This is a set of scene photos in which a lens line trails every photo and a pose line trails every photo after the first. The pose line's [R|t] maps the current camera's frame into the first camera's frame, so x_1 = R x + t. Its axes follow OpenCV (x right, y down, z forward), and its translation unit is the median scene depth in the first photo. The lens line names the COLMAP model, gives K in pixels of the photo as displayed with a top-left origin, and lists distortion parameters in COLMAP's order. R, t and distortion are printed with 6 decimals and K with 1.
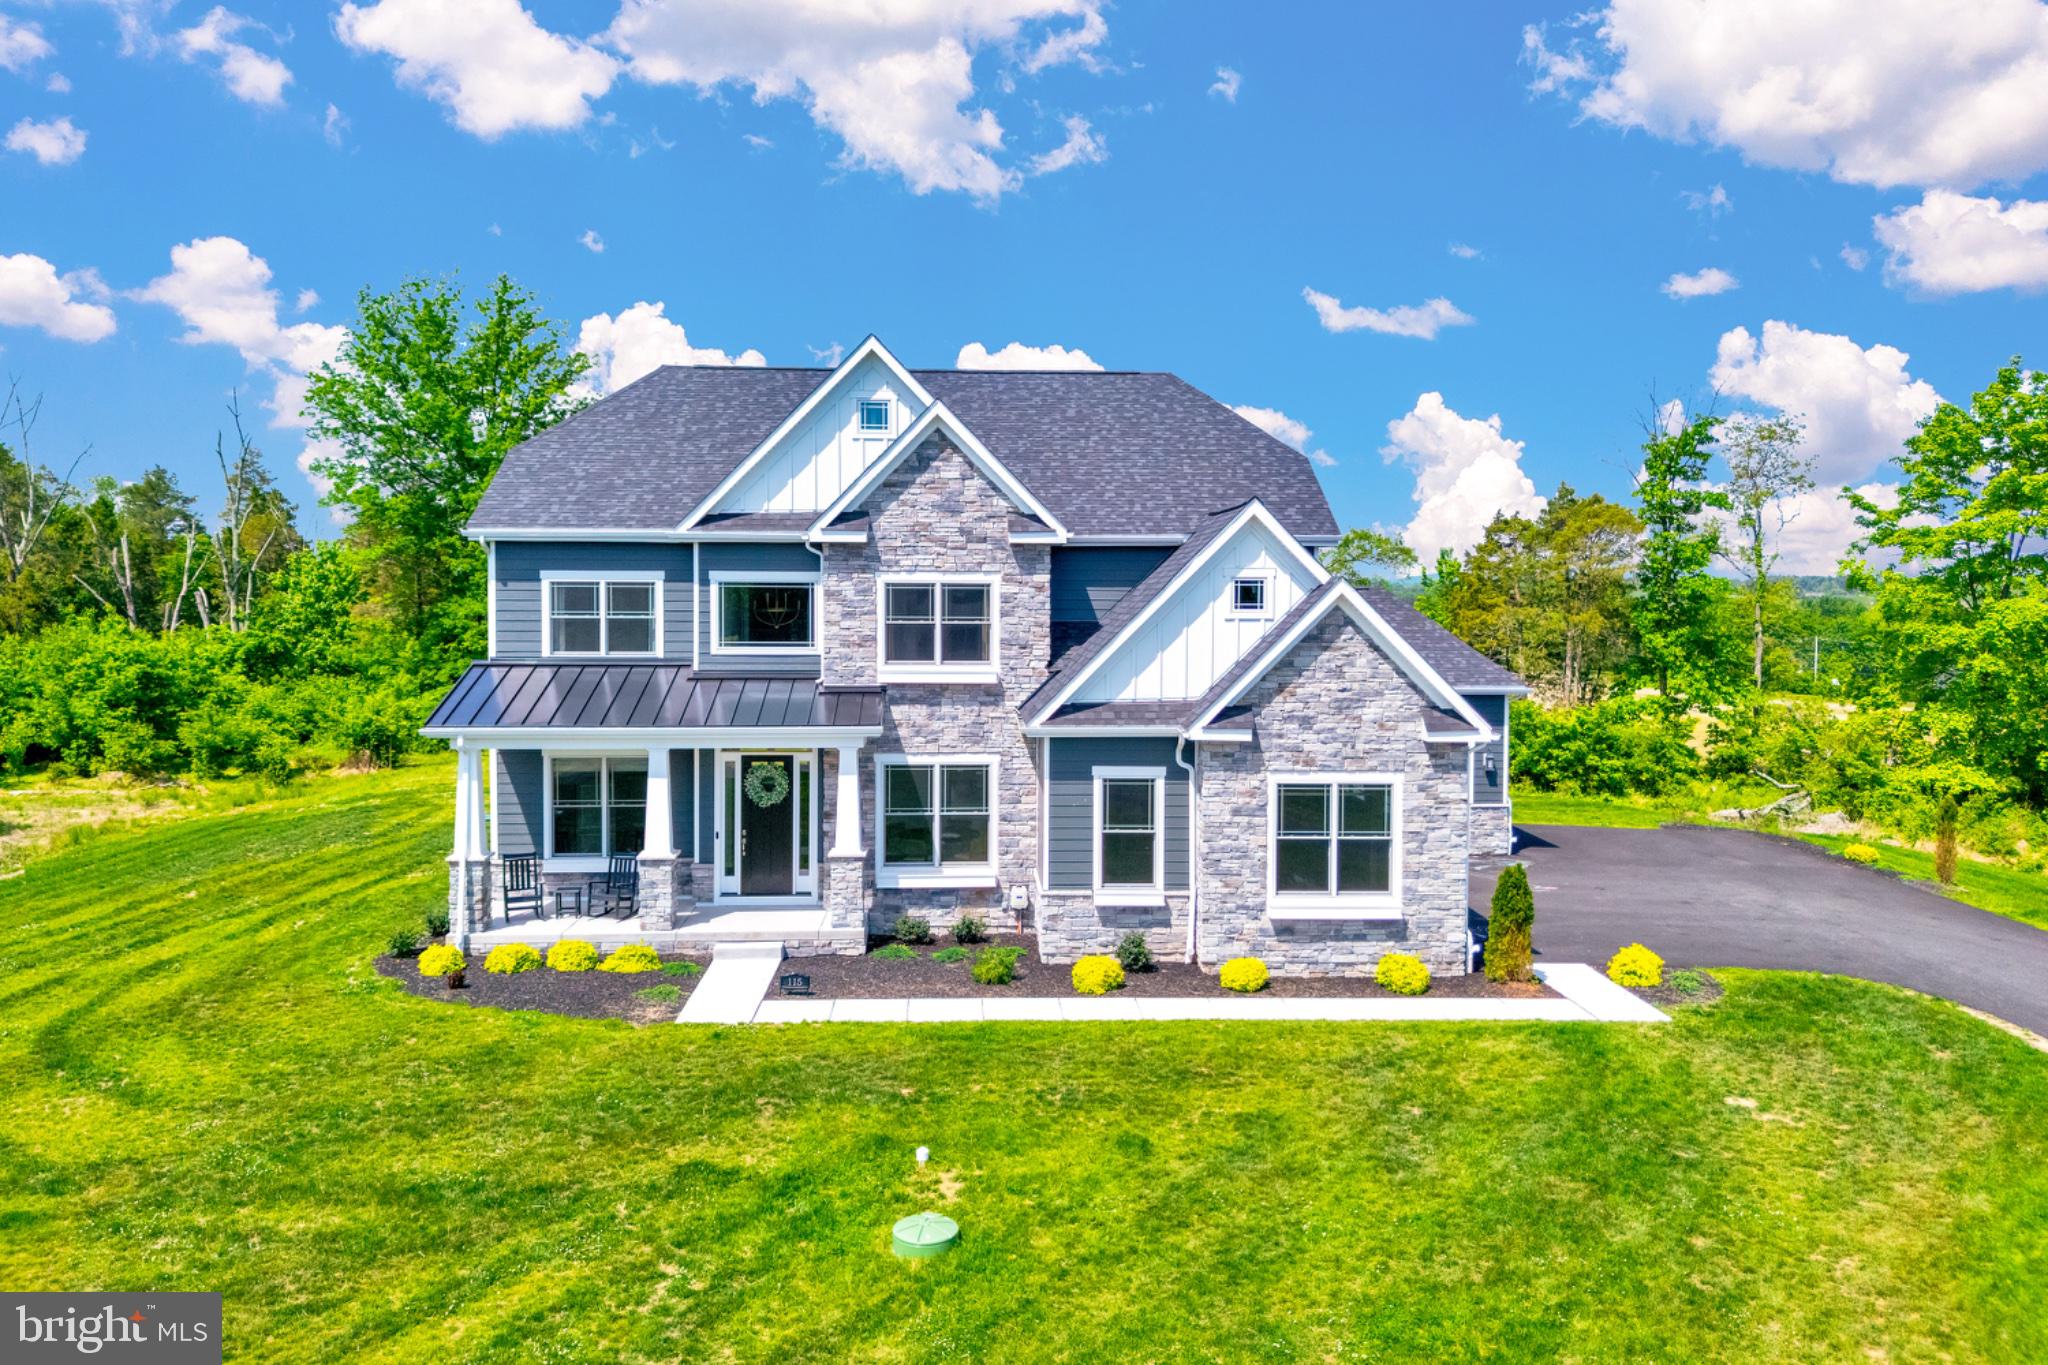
lens RADIAL K [[1529.3, 0, 1025.9], [0, 1529.3, 656.9], [0, 0, 1]] dist [0.072036, -0.090367]
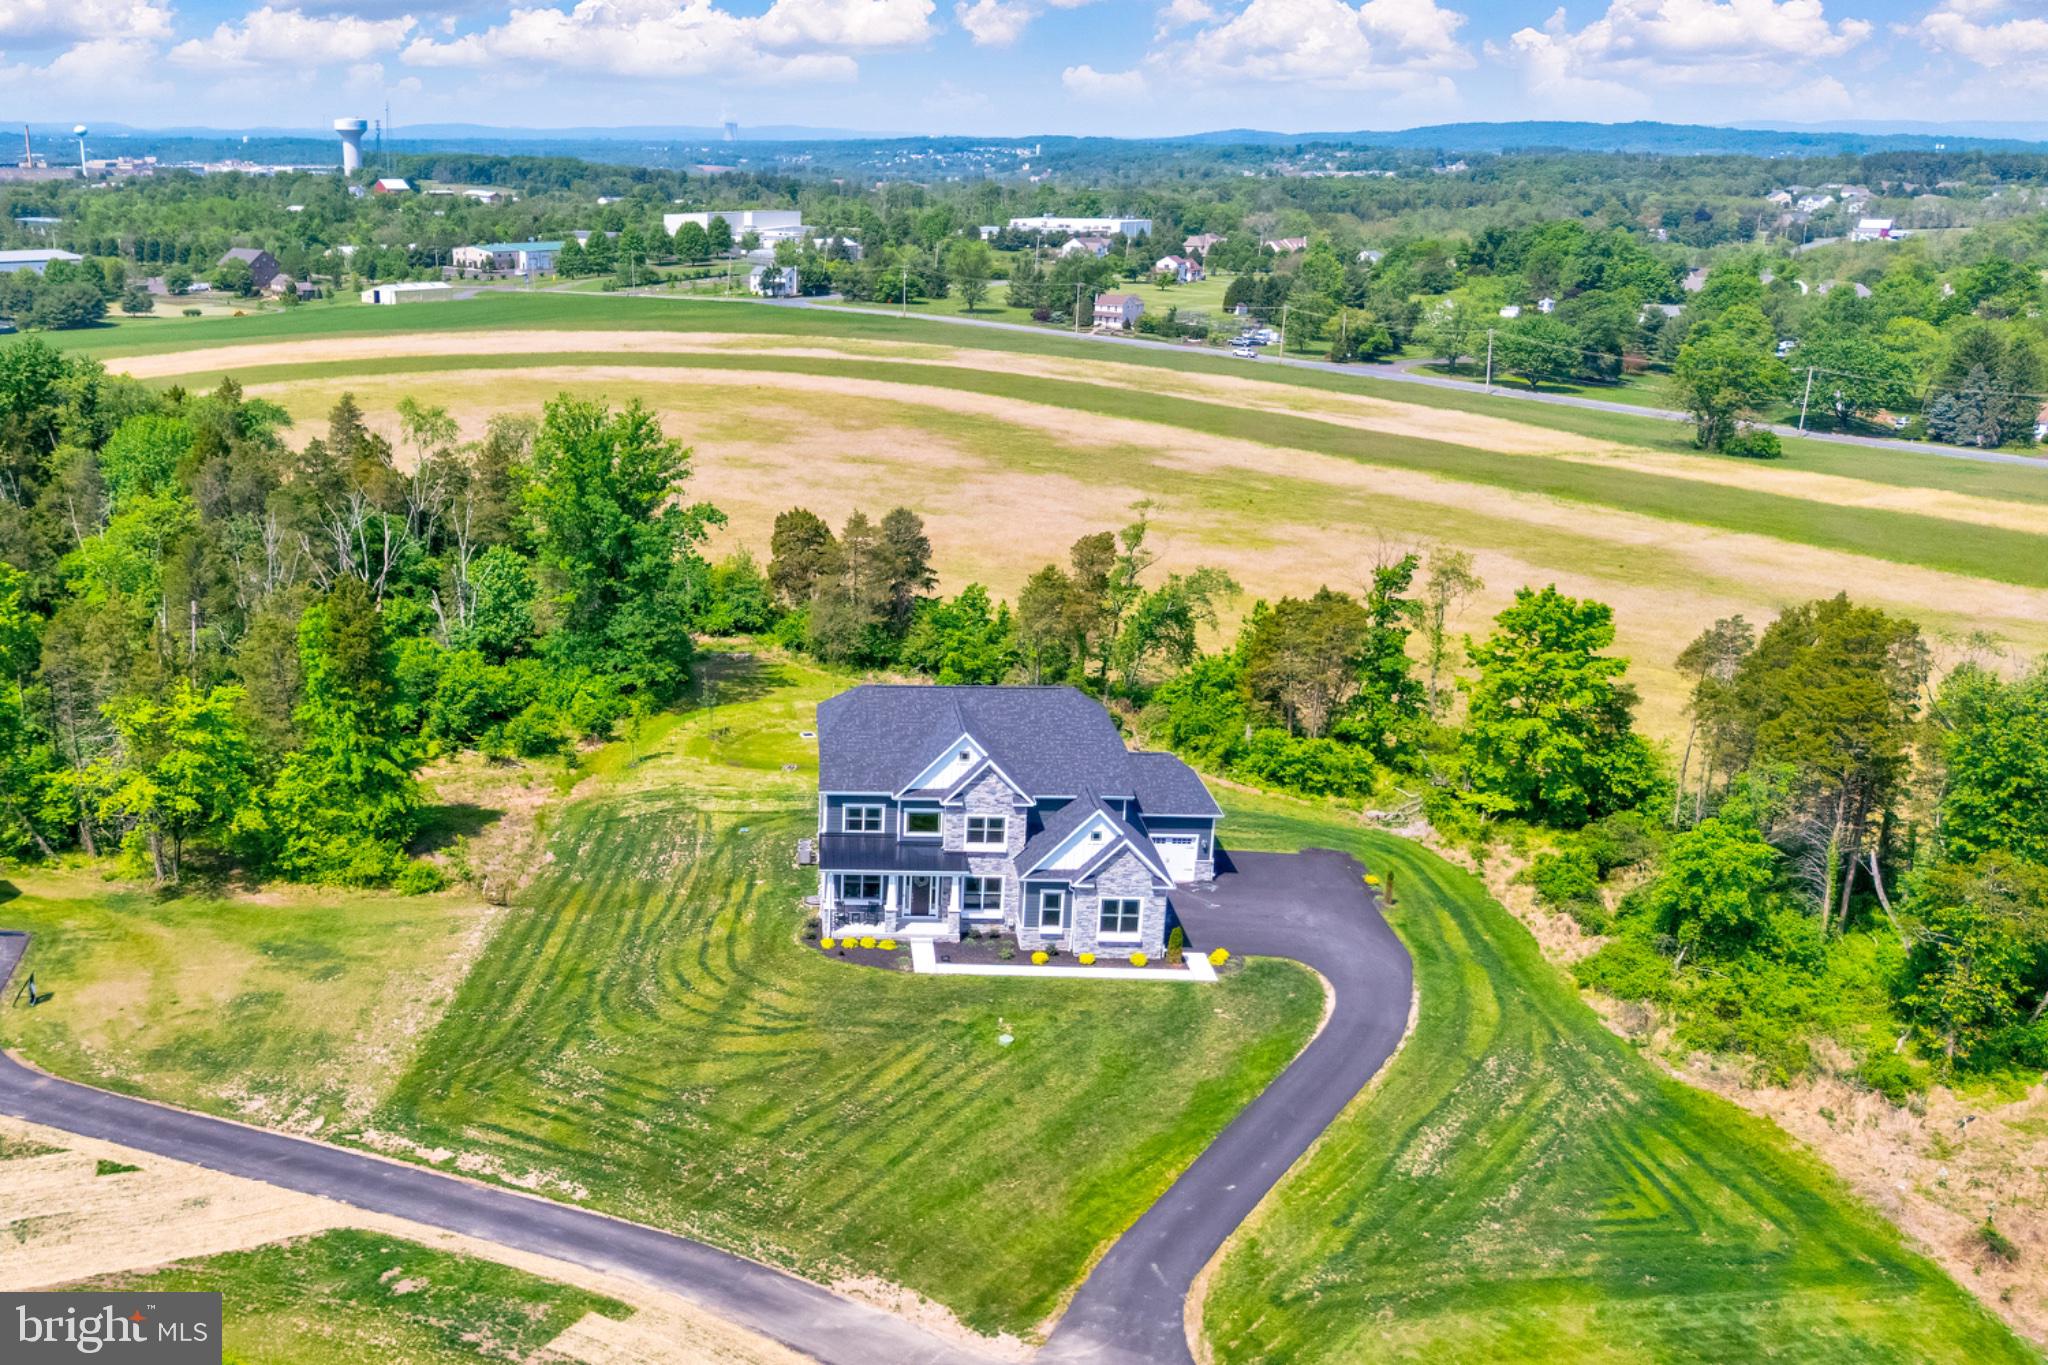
lens RADIAL K [[1927.5, 0, 717.8], [0, 1927.5, 768.2], [0, 0, 1]] dist [0.140017, -0.353370]
pose [[0.996718, 0.023132, -0.077580, -0.282813], [-0.002037, 0.965170, 0.261615, -1.090093], [0.080929, -0.260599, 0.962049, -2.509665]]
